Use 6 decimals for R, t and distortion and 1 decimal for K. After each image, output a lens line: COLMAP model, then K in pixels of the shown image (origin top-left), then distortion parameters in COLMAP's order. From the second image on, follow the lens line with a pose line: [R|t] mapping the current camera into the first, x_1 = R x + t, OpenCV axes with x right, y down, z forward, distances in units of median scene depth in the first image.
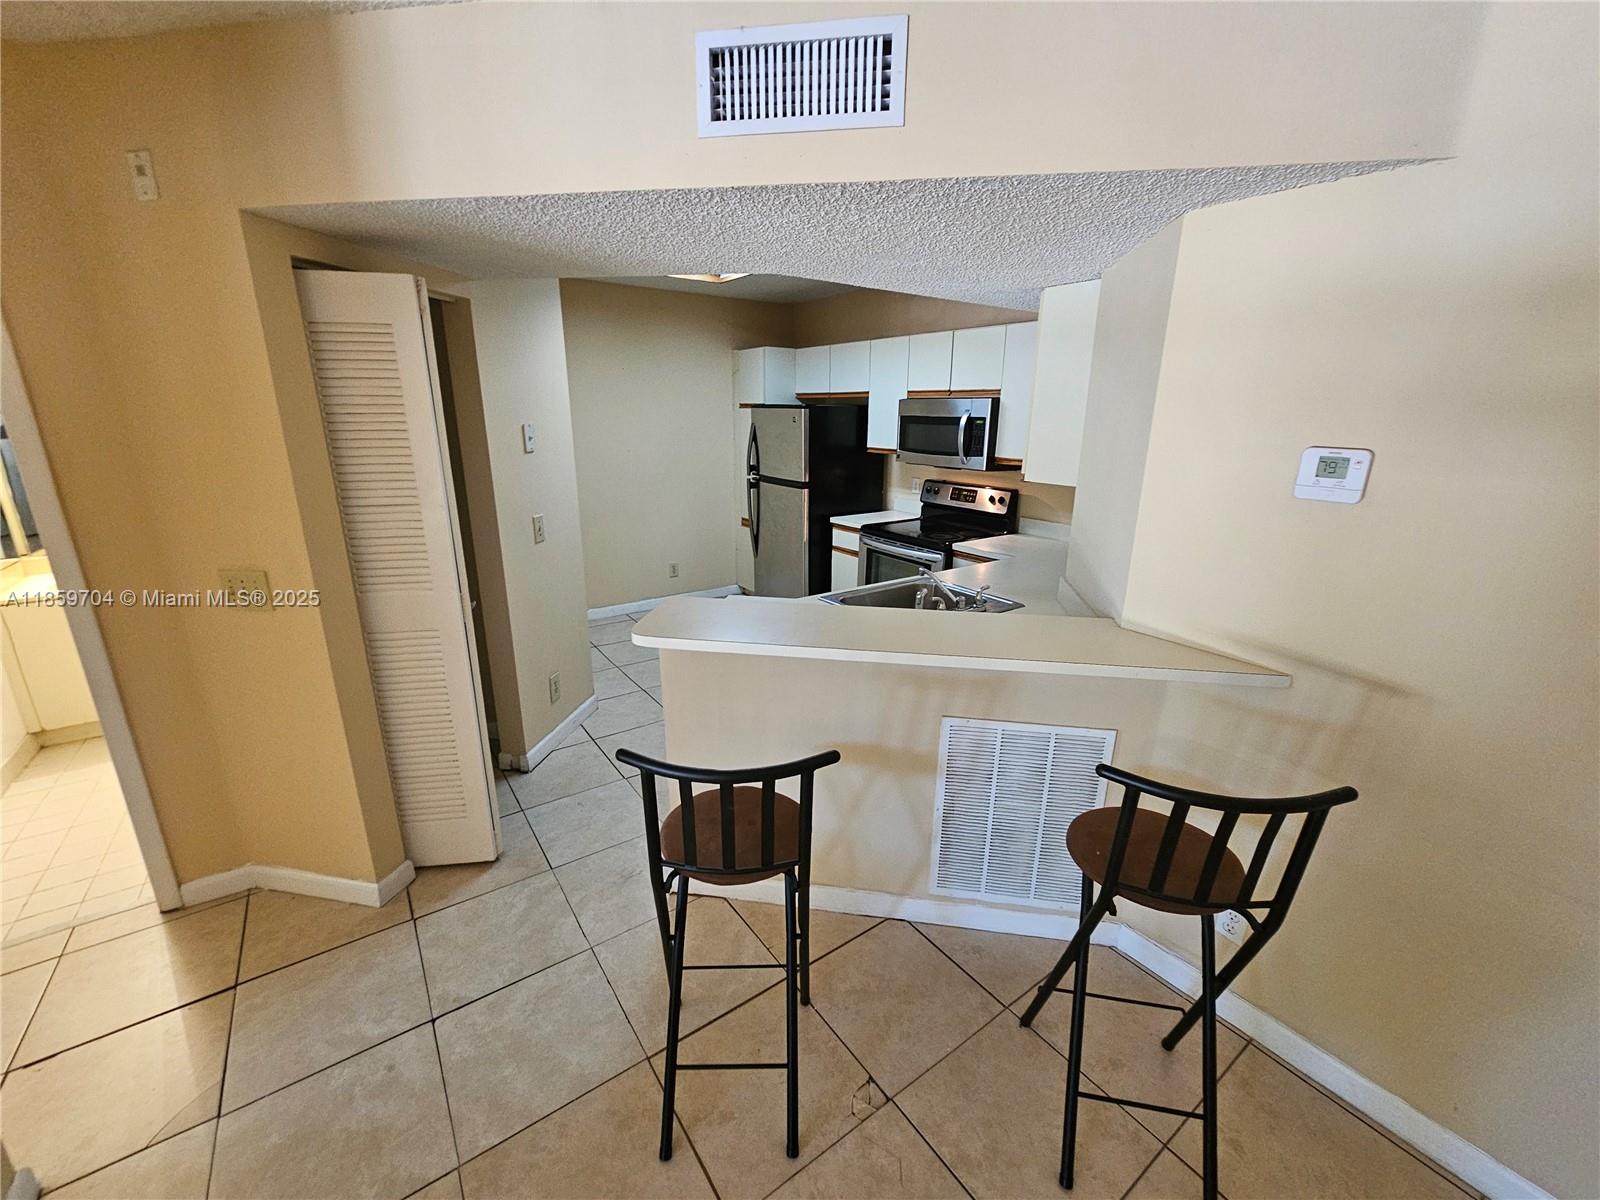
lens RADIAL K [[655.0, 0, 808.0], [0, 655.0, 598.2], [0, 0, 1]] dist [-0.002178, 0.001109]
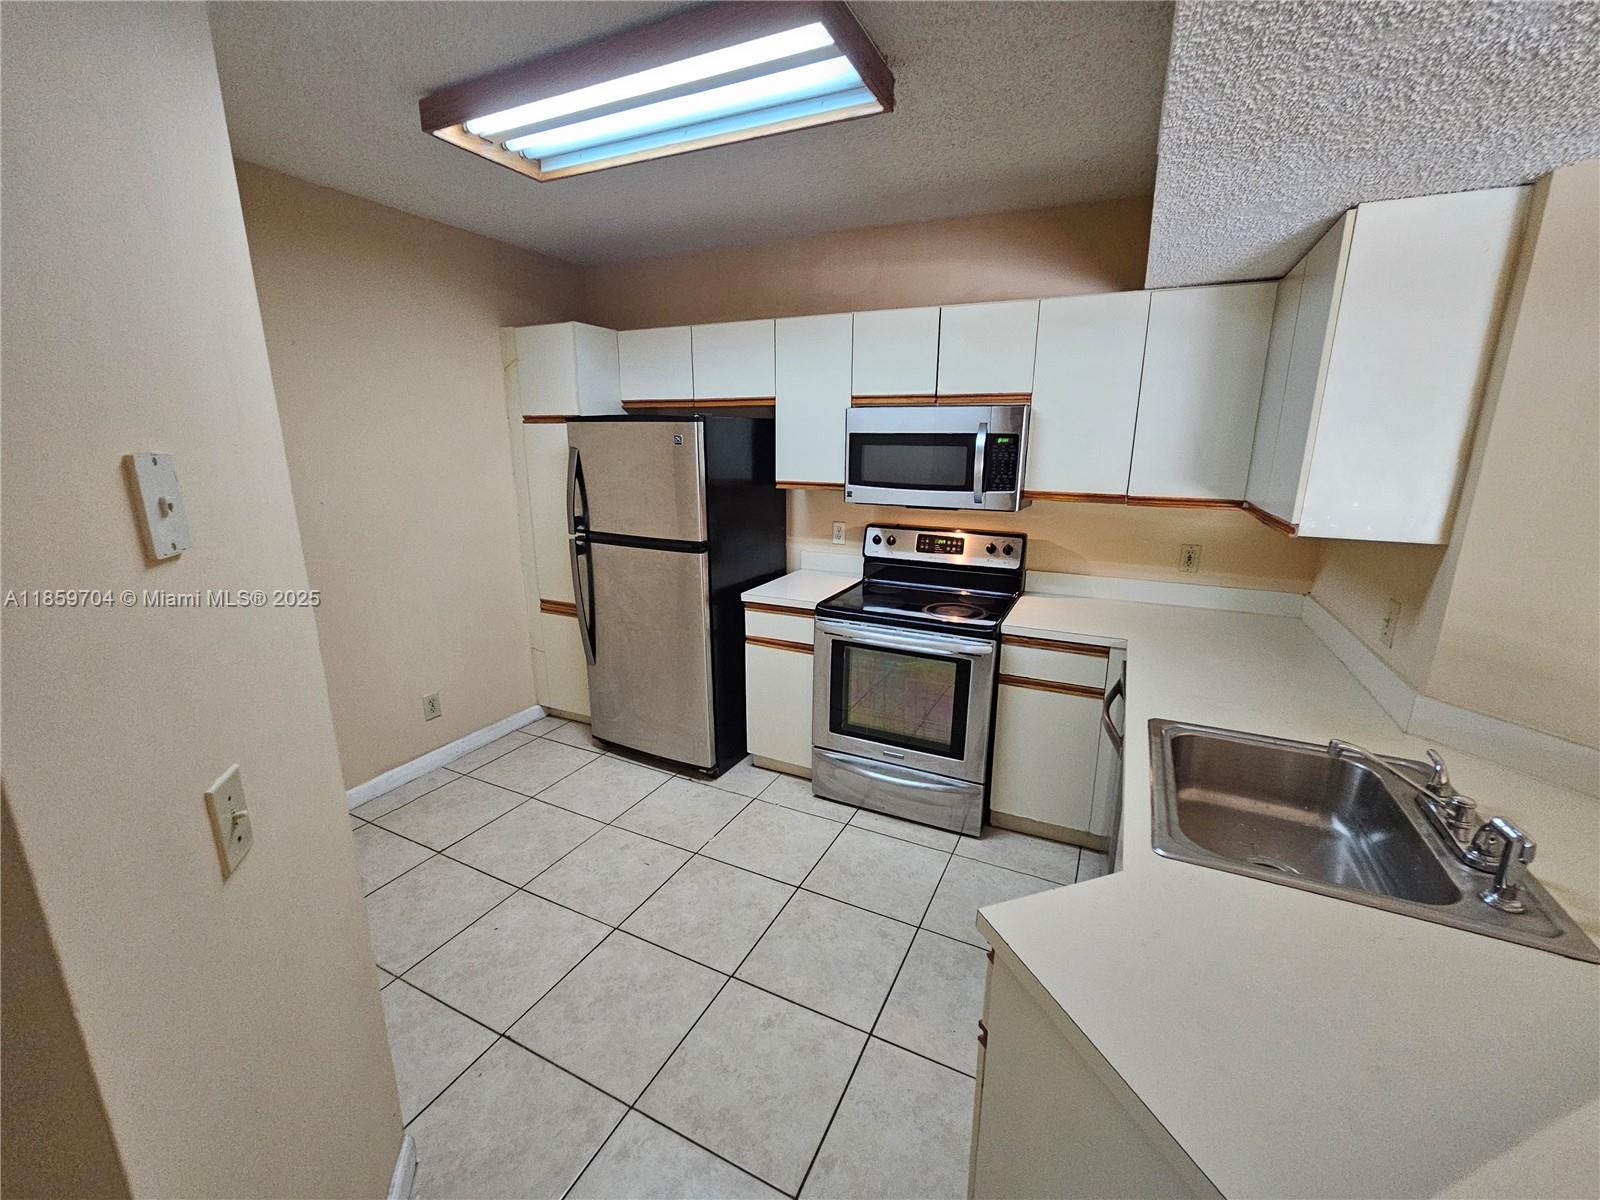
lens RADIAL K [[655.0, 0, 806.5], [0, 655.0, 598.3], [0, 0, 1]] dist [-0.002178, 0.001109]
pose [[0.878939, -0.117626, 0.462202, -0.221370], [0.133232, 0.991084, -0.001135, -0.119022], [-0.457947, 0.062578, 0.886774, 0.446818]]
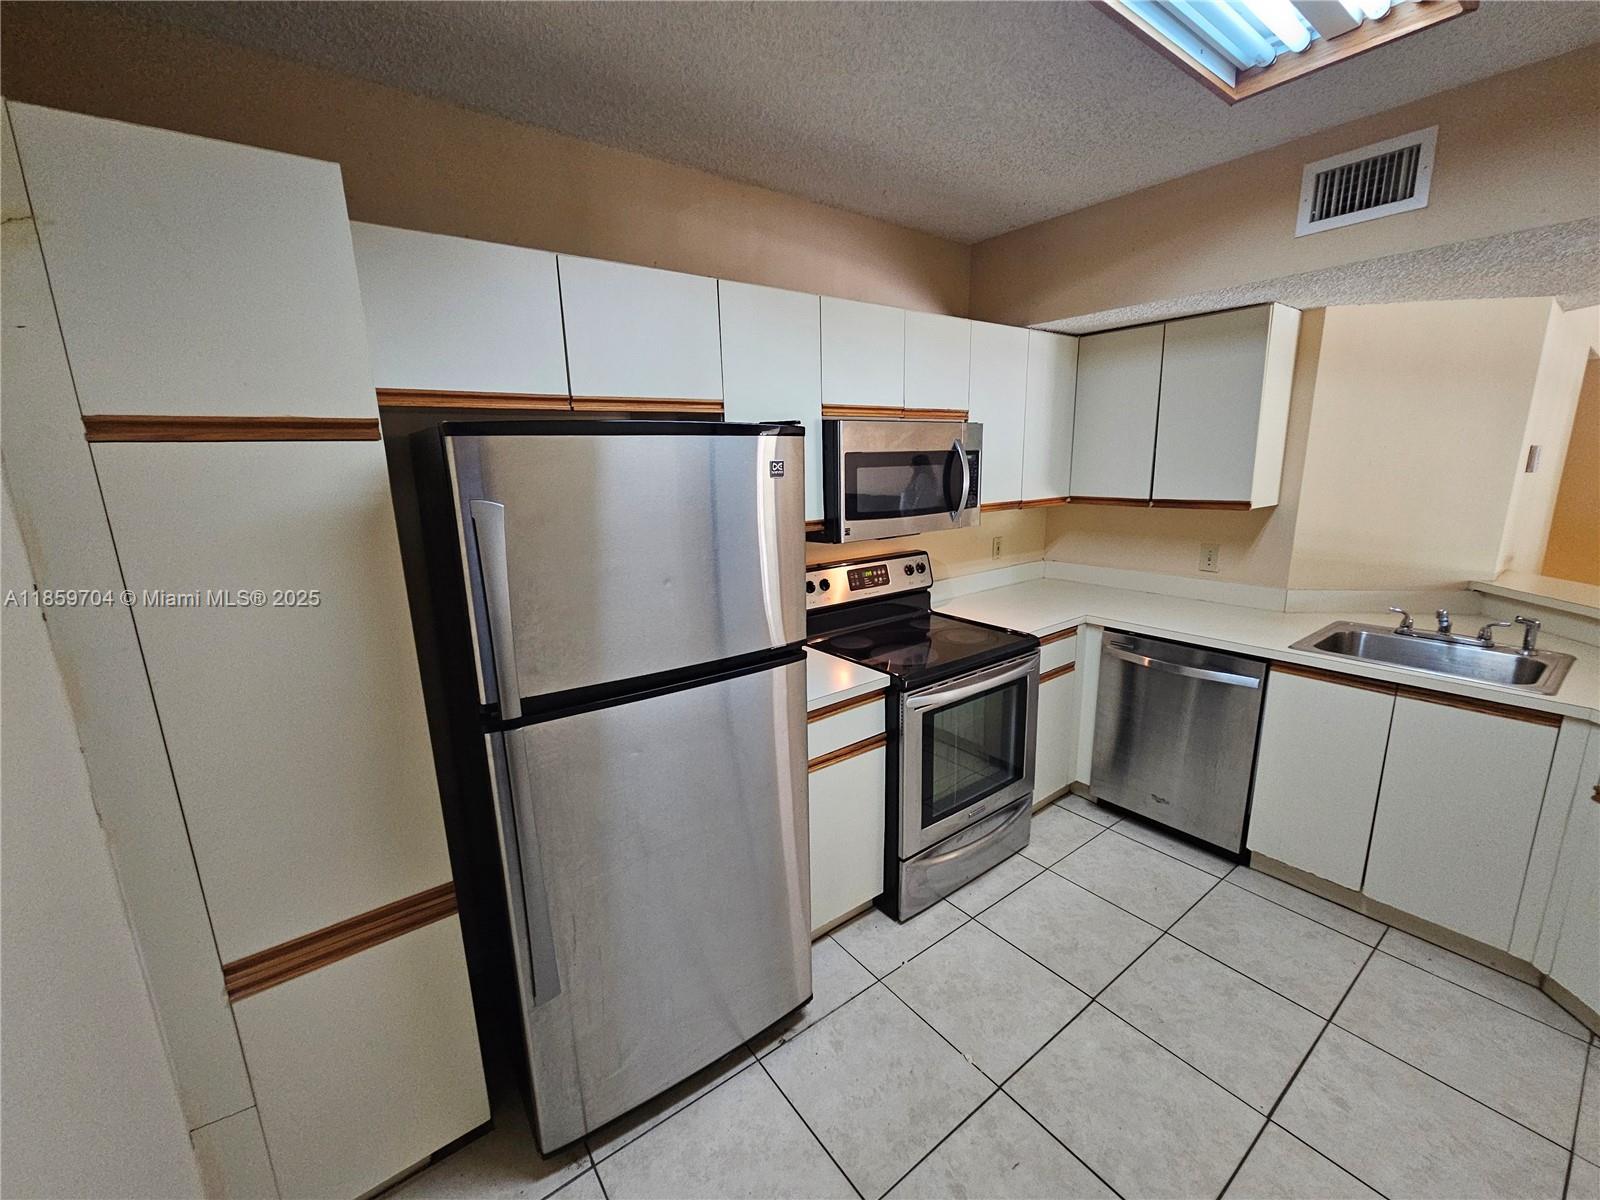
lens RADIAL K [[655.0, 0, 806.5], [0, 655.0, 598.9], [0, 0, 1]] dist [-0.002178, 0.001109]
pose [[-0.024869, -0.221932, 0.974745, -0.373507], [0.299297, 0.928669, 0.219077, -0.293163], [-0.953836, 0.297186, 0.043328, 1.038675]]
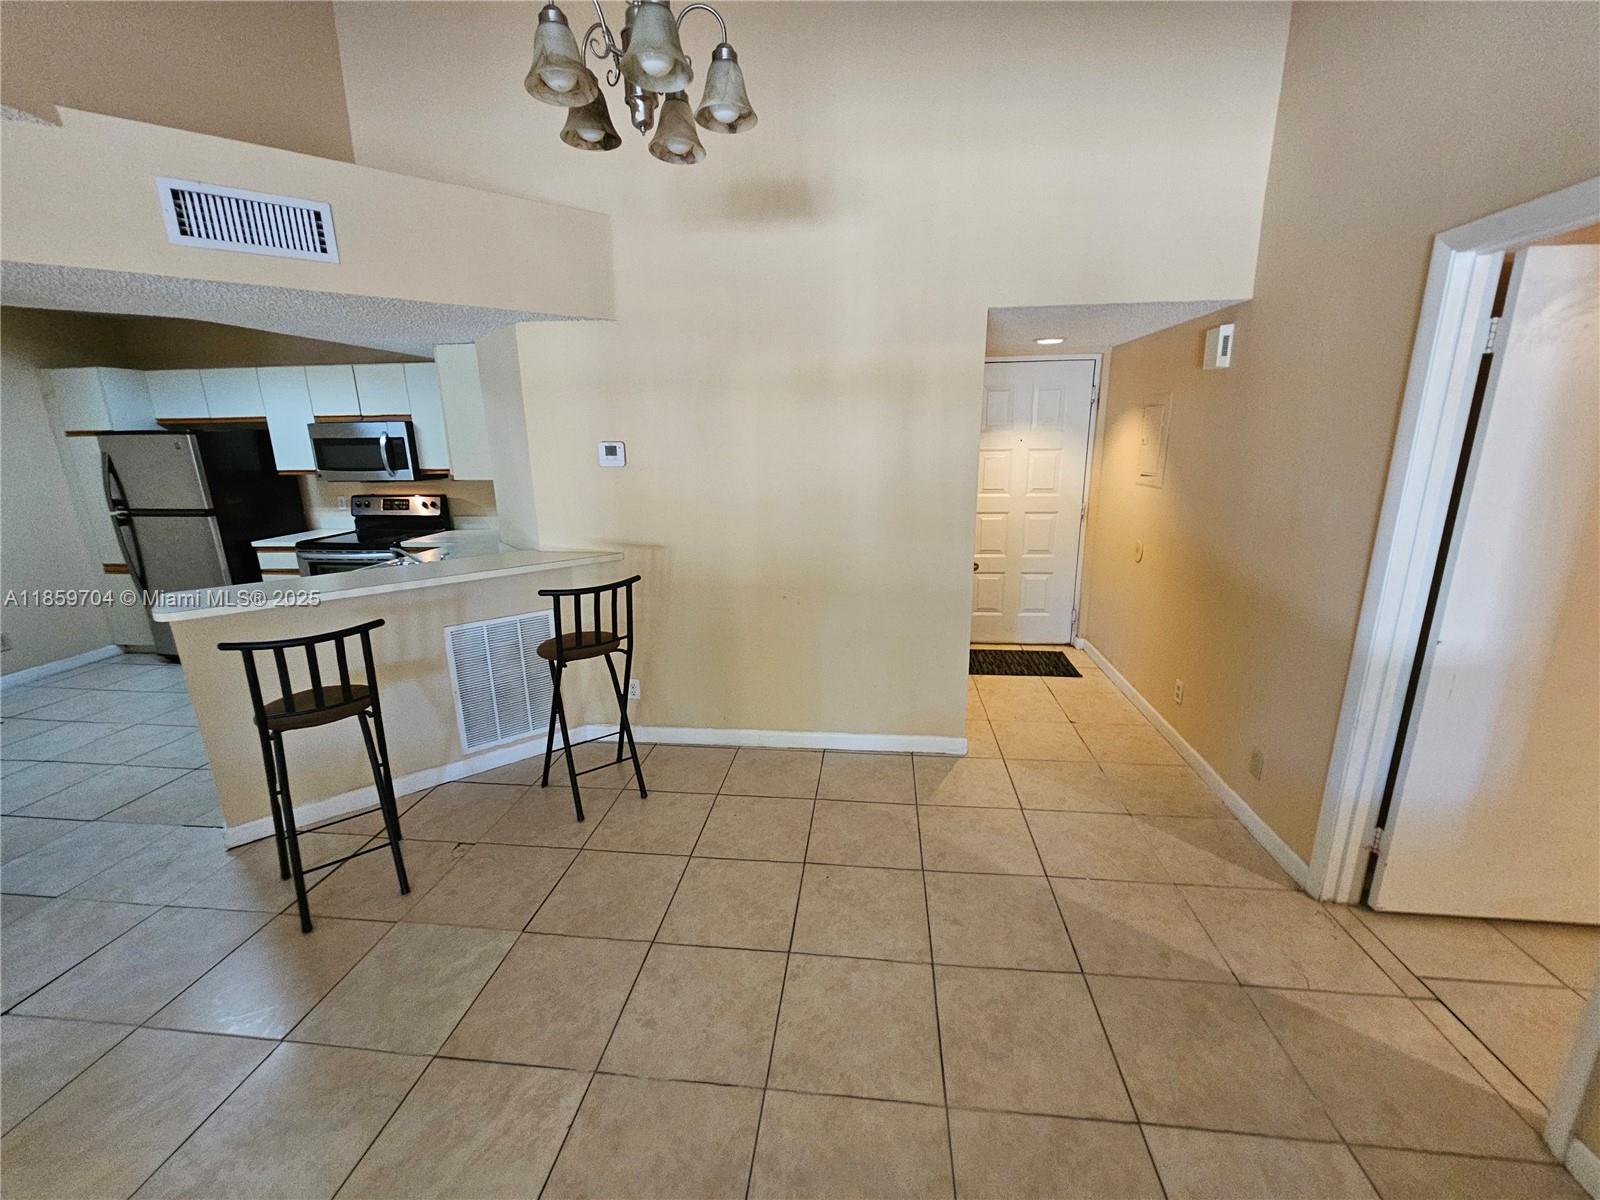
lens RADIAL K [[655.0, 0, 801.2], [0, 655.0, 600.4], [0, 0, 1]] dist [-0.002178, 0.001109]
pose [[0.673379, -0.202613, 0.710991, -0.139494], [0.224093, 0.972406, 0.064871, 0.094113], [-0.704516, 0.115645, 0.700203, -0.301856]]
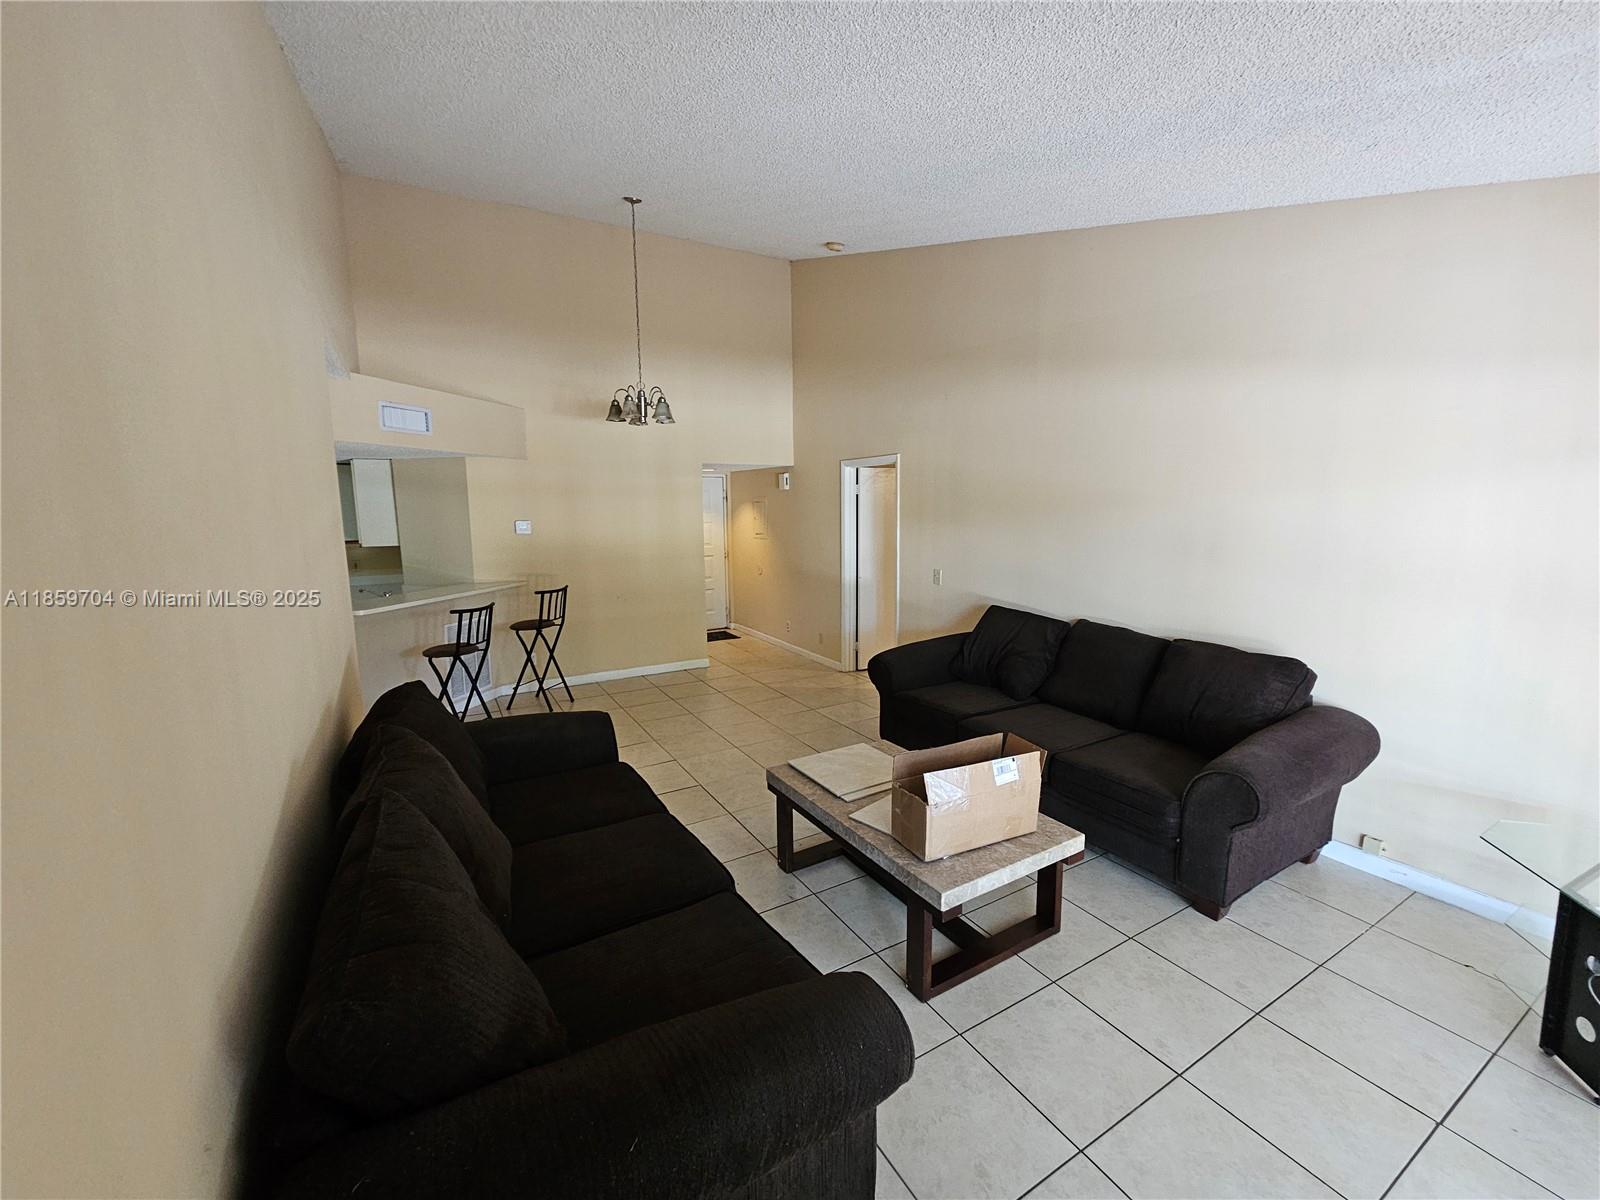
lens RADIAL K [[655.0, 0, 808.4], [0, 655.0, 591.4], [0, 0, 1]] dist [-0.002178, 0.001109]
pose [[0.087035, -0.141763, 0.986067, -1.011744], [0.280313, 0.953315, 0.112312, 0.078605], [-0.955955, 0.266633, 0.122710, -0.353606]]
